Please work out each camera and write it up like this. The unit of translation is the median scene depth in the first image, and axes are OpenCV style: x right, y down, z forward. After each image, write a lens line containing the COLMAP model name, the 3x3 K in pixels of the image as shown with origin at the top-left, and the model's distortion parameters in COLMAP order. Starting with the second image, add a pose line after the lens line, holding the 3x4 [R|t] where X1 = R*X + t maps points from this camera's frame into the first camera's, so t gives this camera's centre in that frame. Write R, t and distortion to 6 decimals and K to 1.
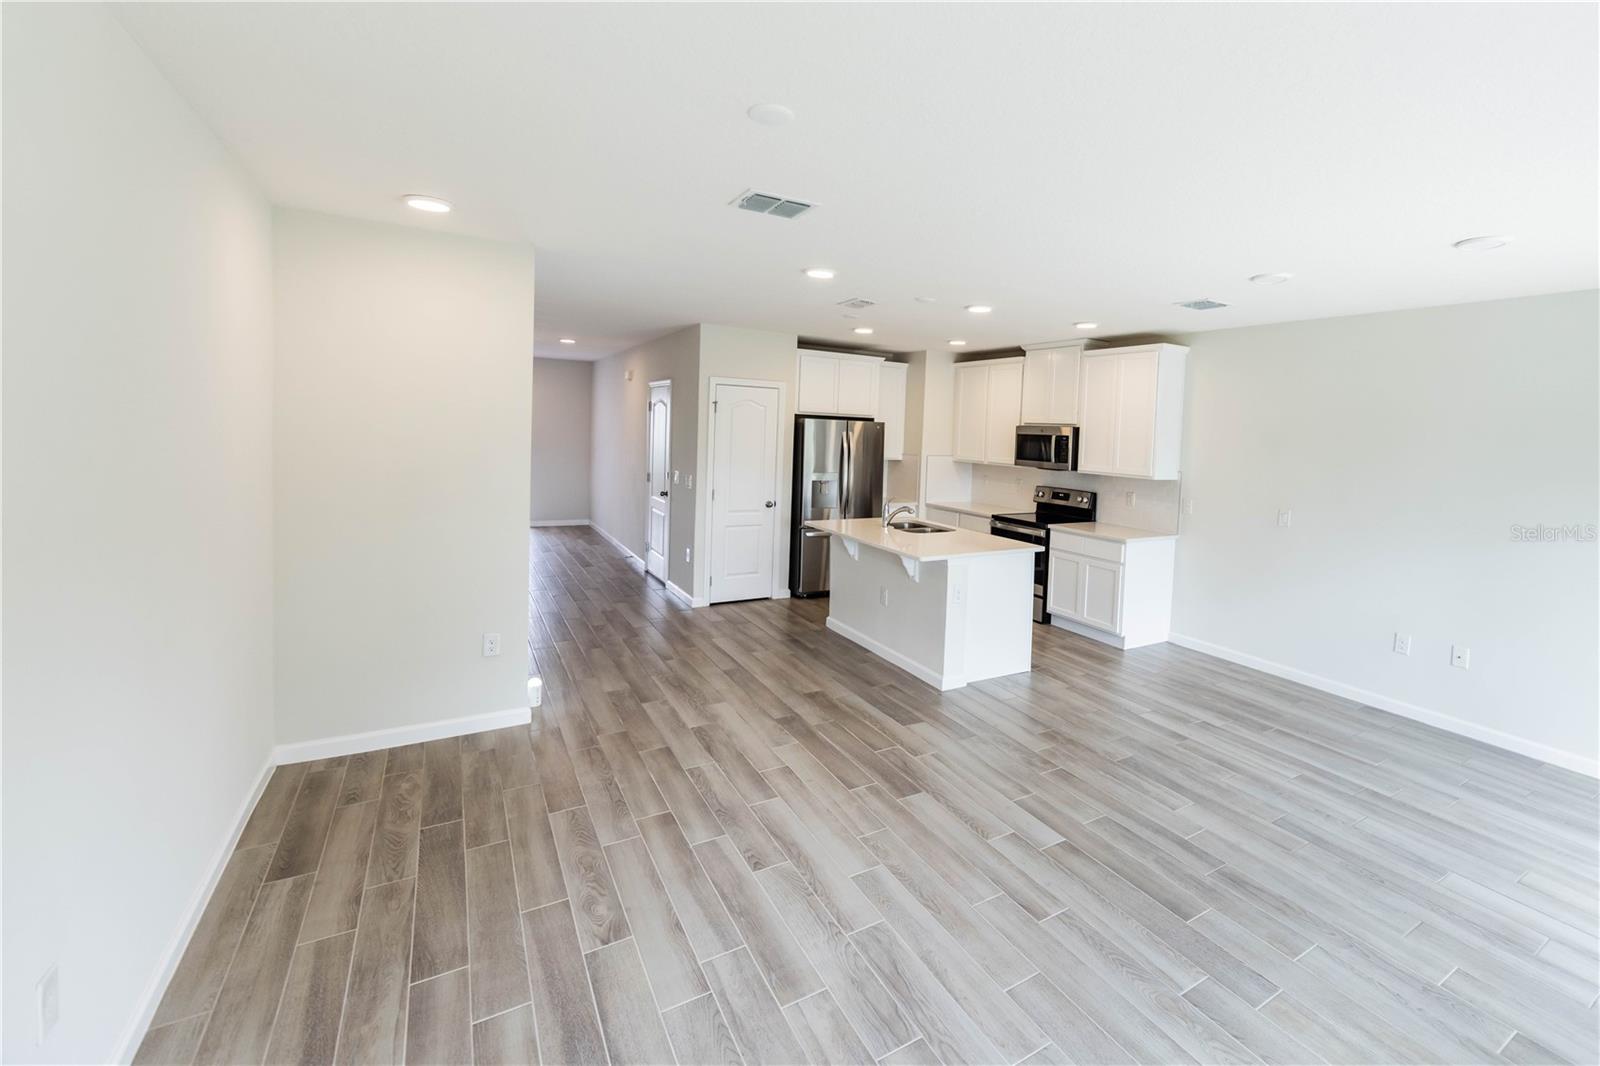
lens RADIAL K [[693.3, 0, 903.0], [0, 693.3, 465.1], [0, 0, 1]] dist [-0.001961, 0.000084]
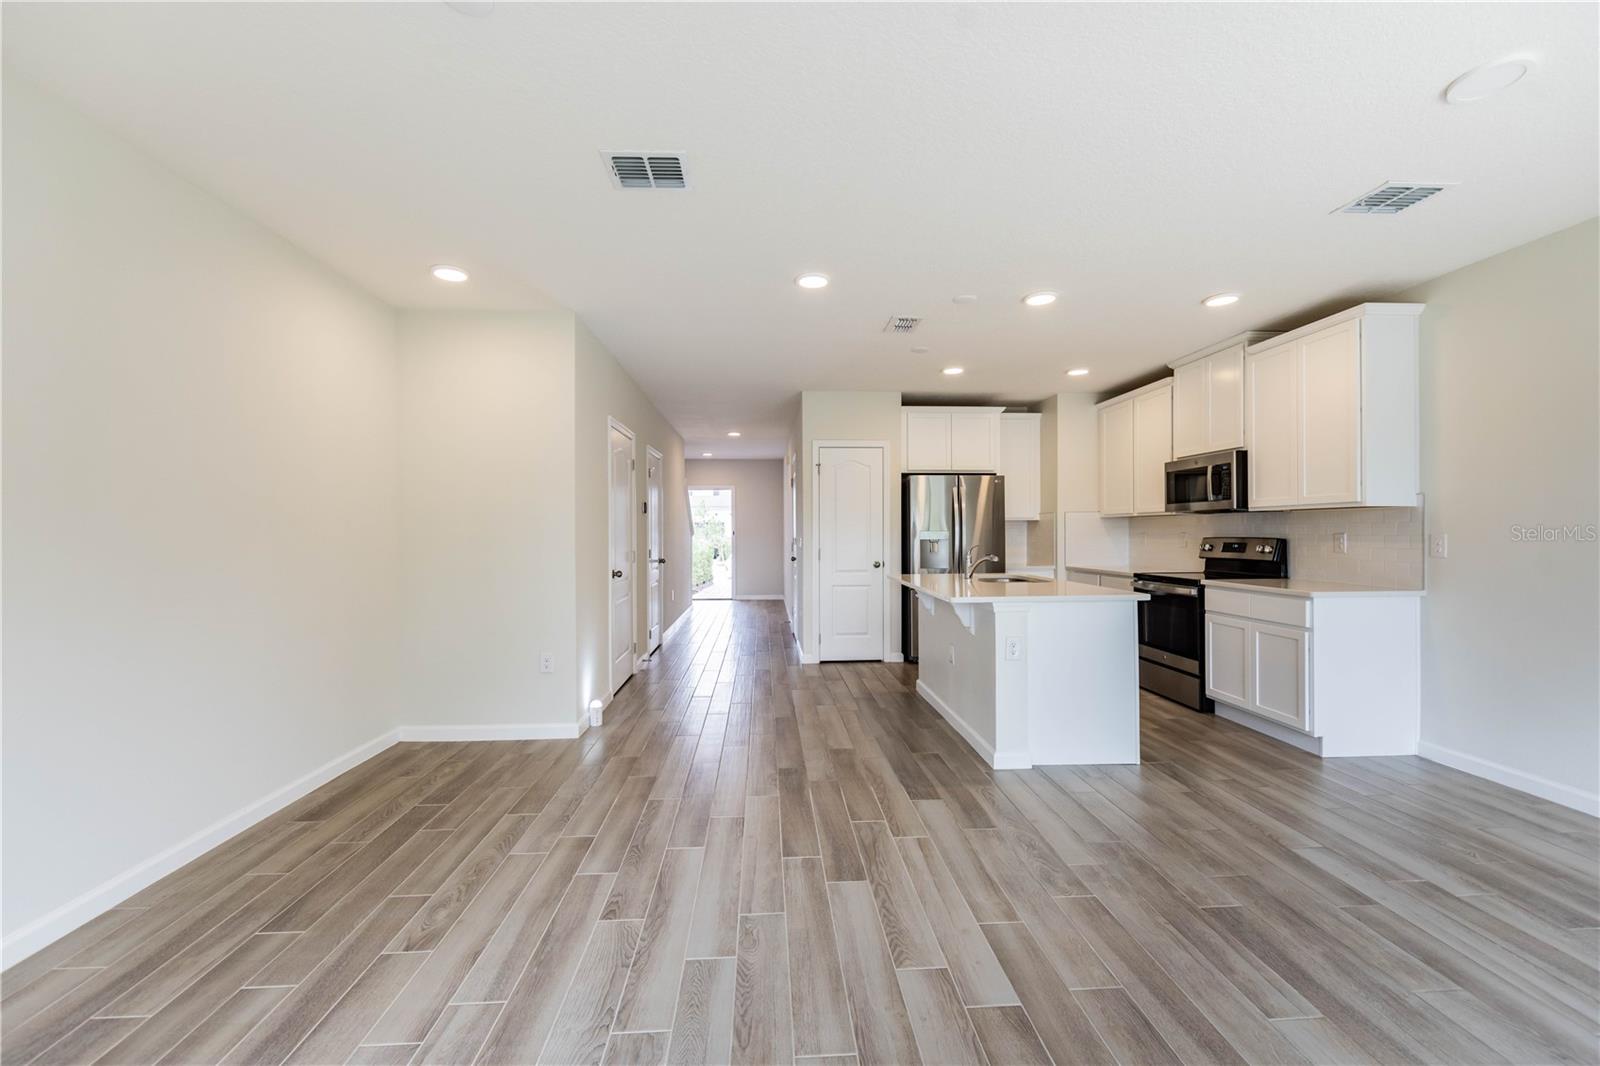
lens RADIAL K [[626.7, 0, 797.5], [0, 626.7, 531.8], [0, 0, 1]] dist [-0.002588, -0.000186]
pose [[0.867136, -0.042976, -0.496213, 0.229845], [0.014804, 0.998054, -0.060571, 0.093169], [0.497851, 0.045177, 0.866085, 0.250601]]
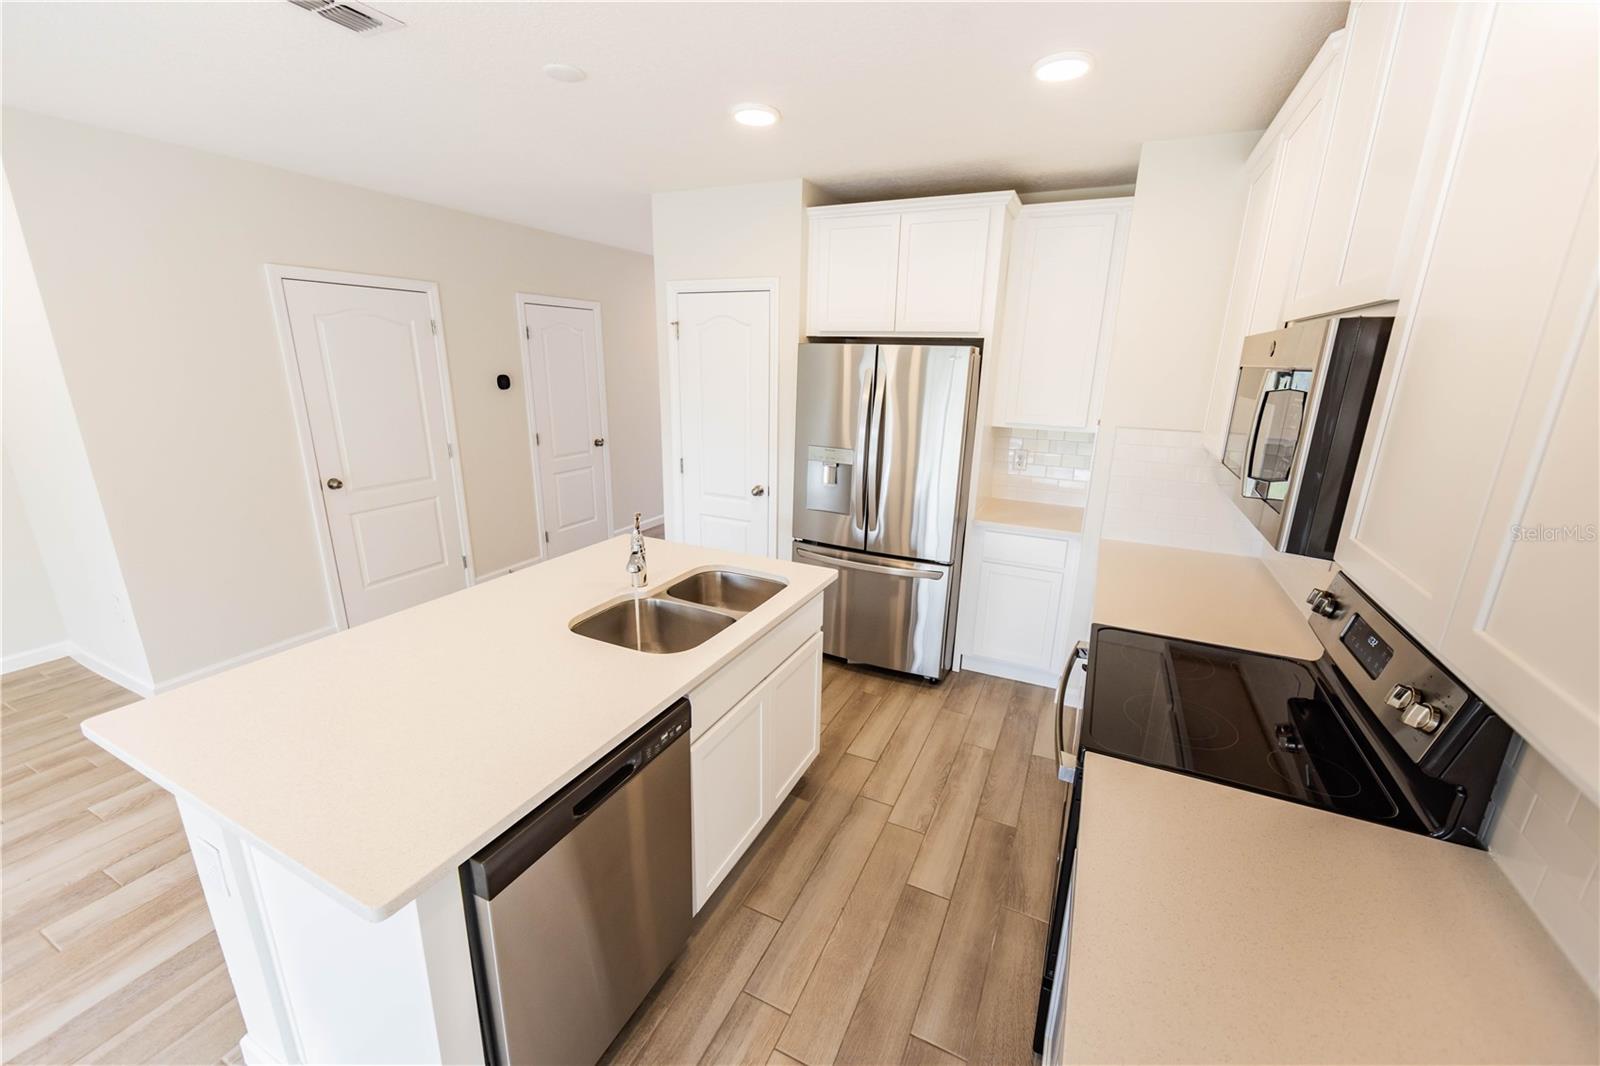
lens RADIAL K [[626.7, 0, 797.5], [0, 626.7, 531.8], [0, 0, 1]] dist [-0.002588, -0.000186]
pose [[0.523246, 0.200727, -0.828205, 0.437339], [-0.040852, 0.976654, 0.210896, -0.039969], [0.851202, -0.076517, 0.519230, 1.102336]]
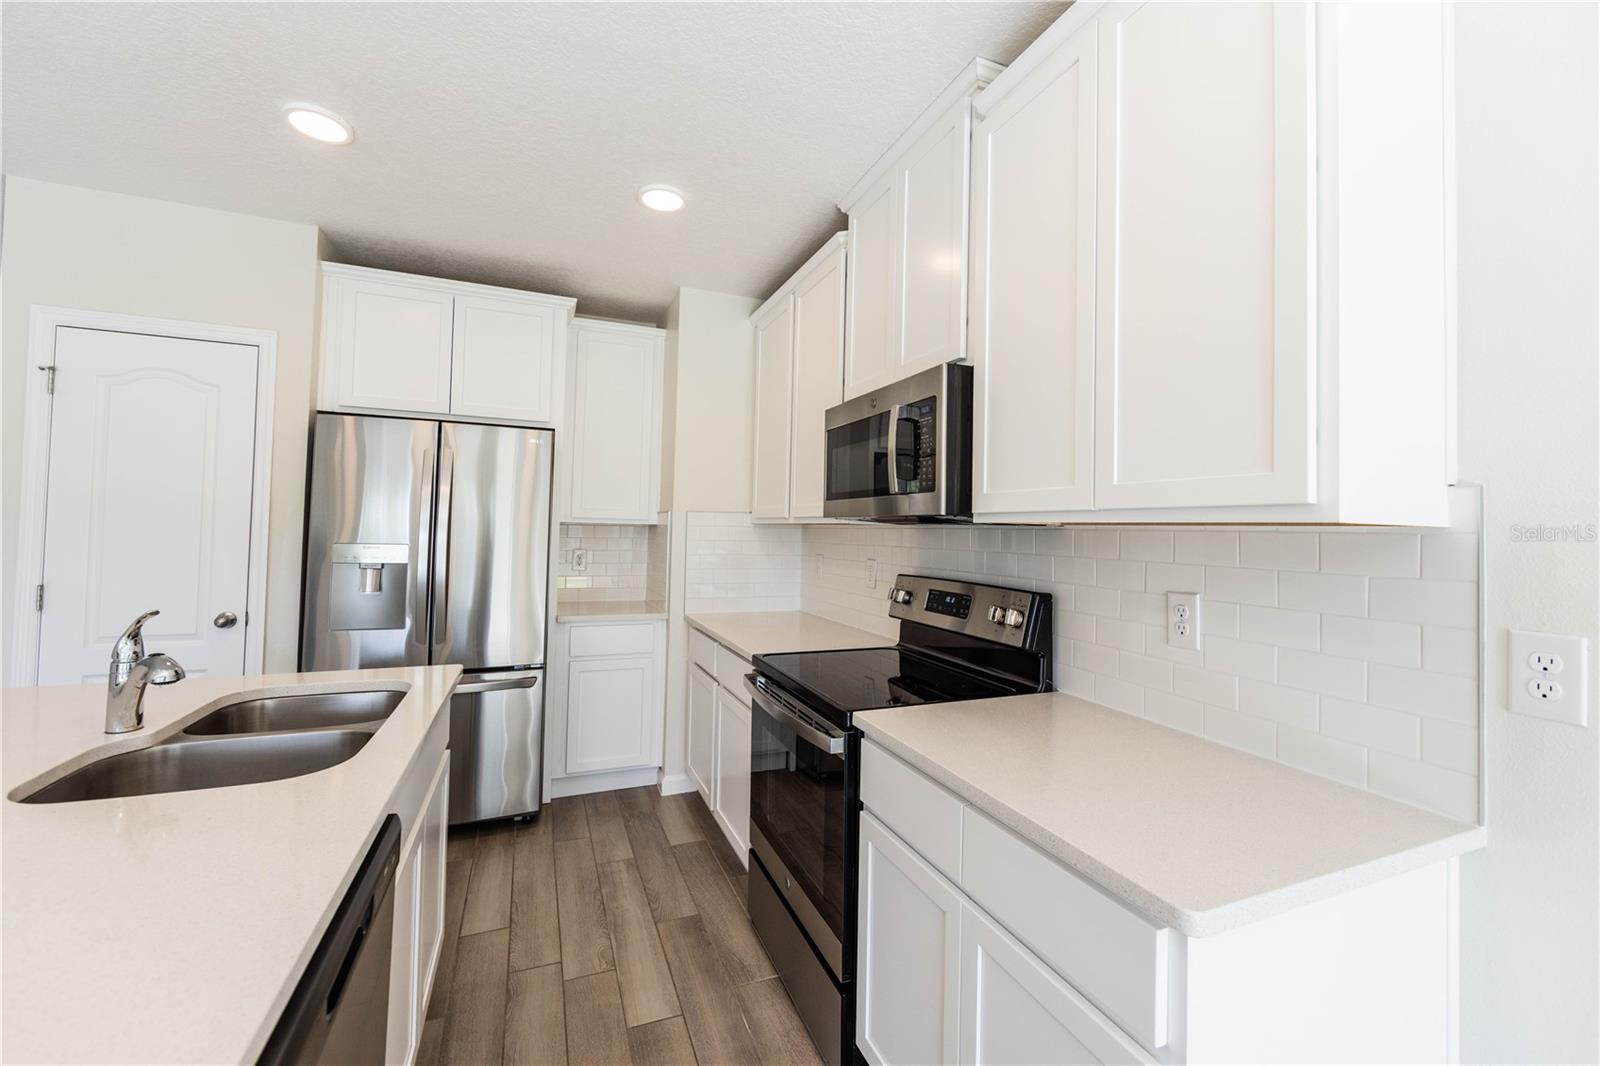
lens RADIAL K [[650.4, 0, 800.1], [0, 650.4, 512.5], [0, 0, 1]] dist [-0.002211, -0.000393]
pose [[0.982865, -0.022153, -0.182989, 0.322927], [0.007537, 0.996752, -0.080185, 0.038815], [0.184171, 0.077431, 0.979840, 1.012781]]
